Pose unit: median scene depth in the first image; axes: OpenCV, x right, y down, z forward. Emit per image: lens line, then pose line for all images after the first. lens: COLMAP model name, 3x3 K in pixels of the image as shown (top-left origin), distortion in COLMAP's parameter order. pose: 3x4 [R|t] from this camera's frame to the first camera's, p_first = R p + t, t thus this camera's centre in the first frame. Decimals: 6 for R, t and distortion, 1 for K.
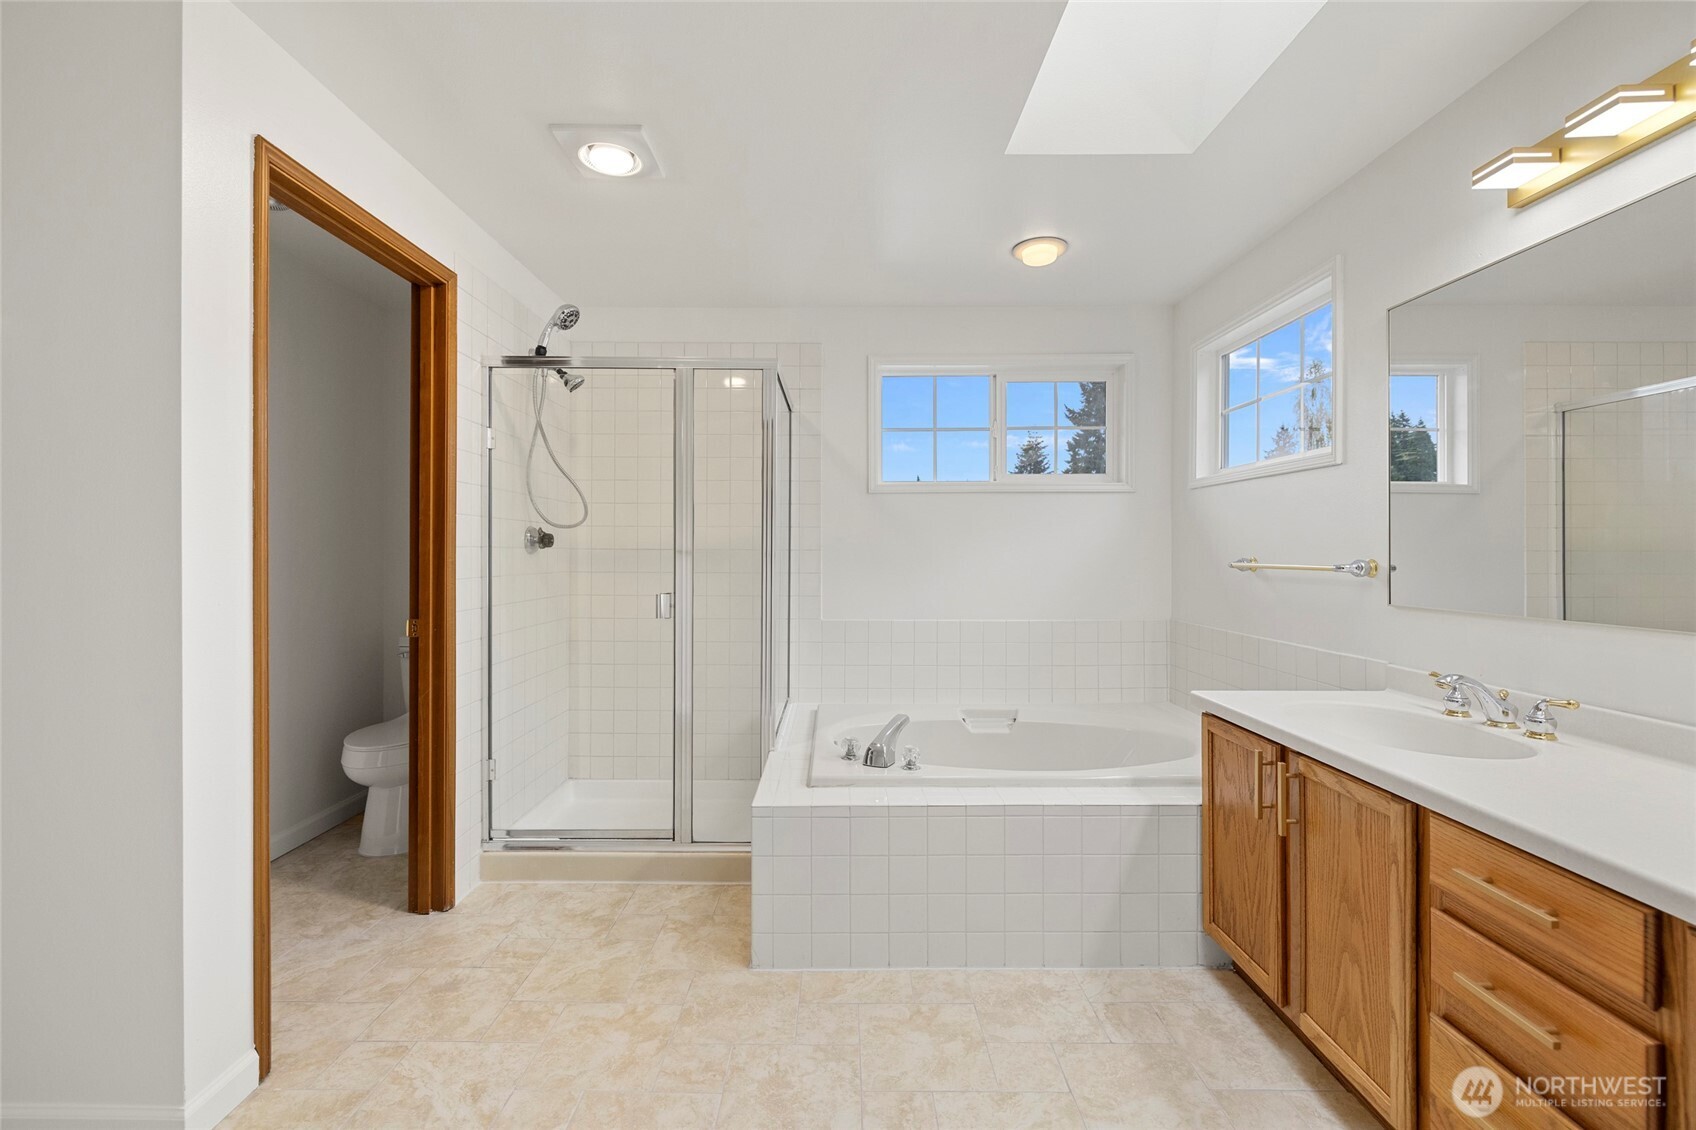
lens RADIAL K [[723.1, 0, 847.5], [0, 723.1, 557.1], [0, 0, 1]] dist [0.004921, 0.000664]
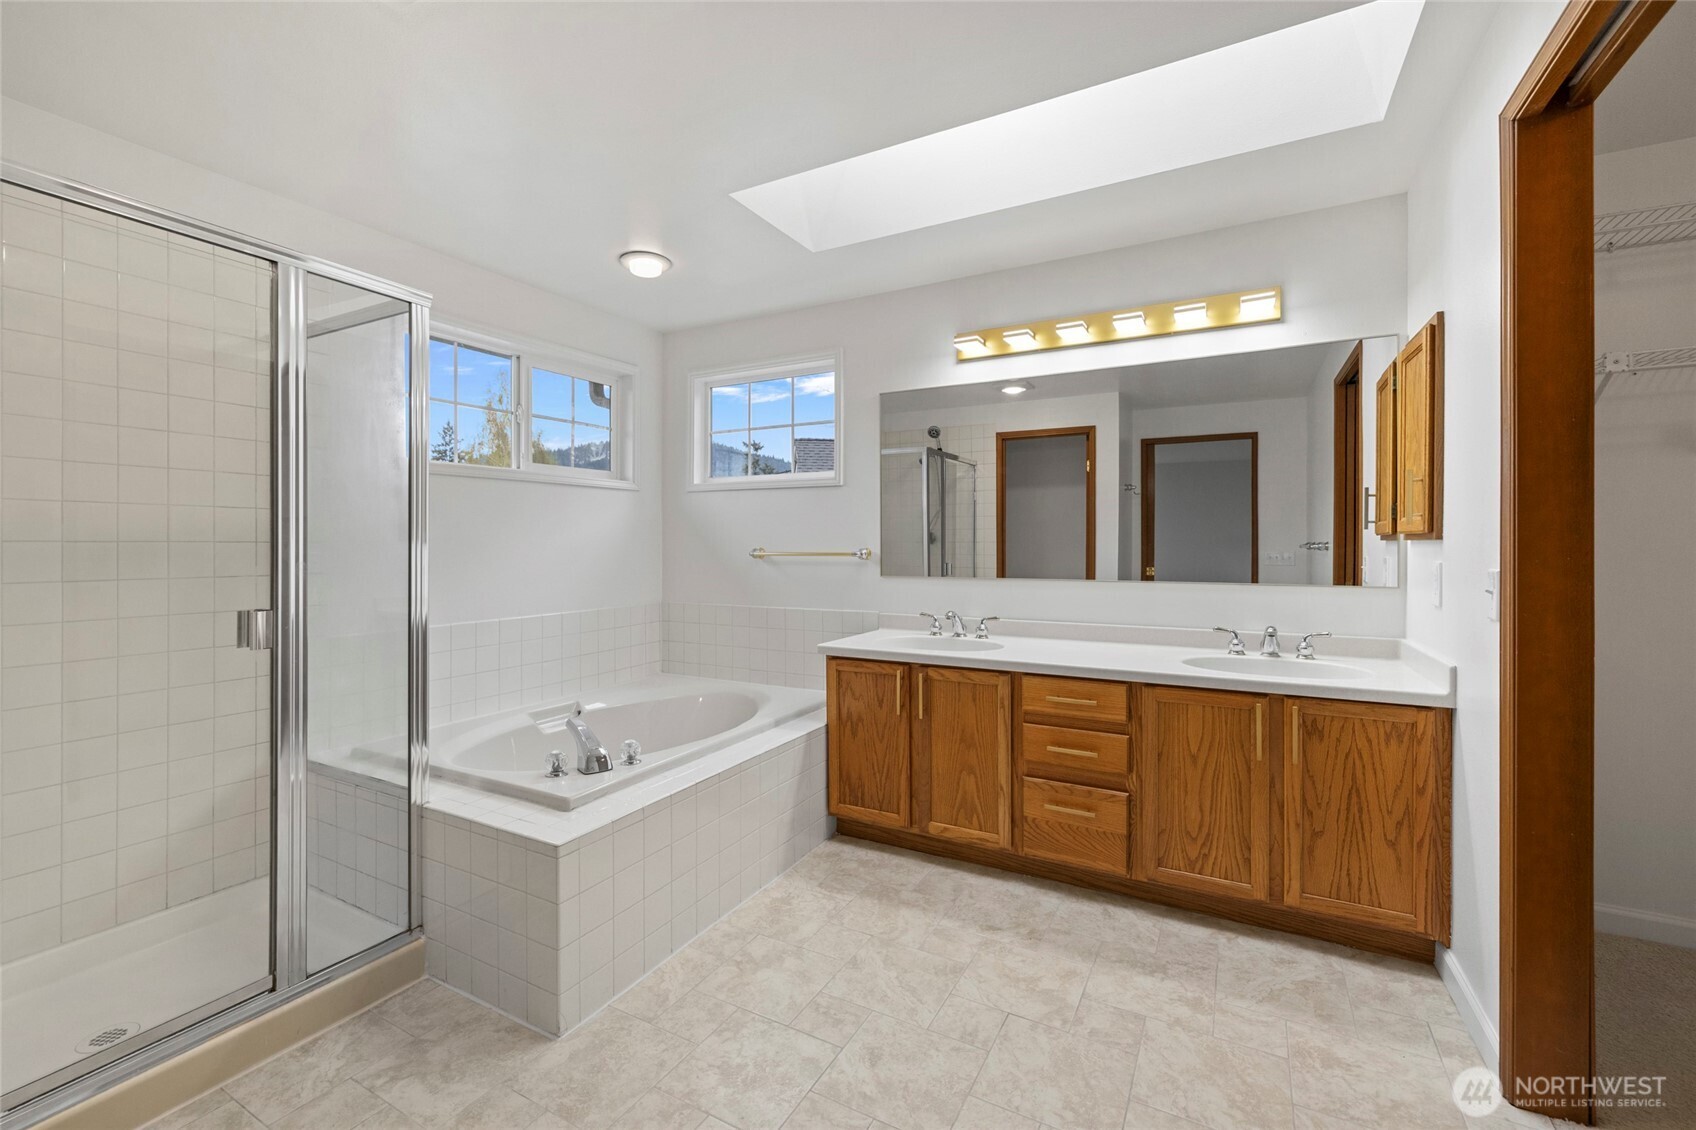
lens RADIAL K [[723.1, 0, 839.3], [0, 723.1, 548.3], [0, 0, 1]] dist [0.004921, 0.000664]
pose [[0.478940, -0.008503, 0.877806, -0.785171], [0.009163, 0.999947, 0.004687, -0.004758], [-0.877800, 0.005798, 0.478993, 0.333735]]
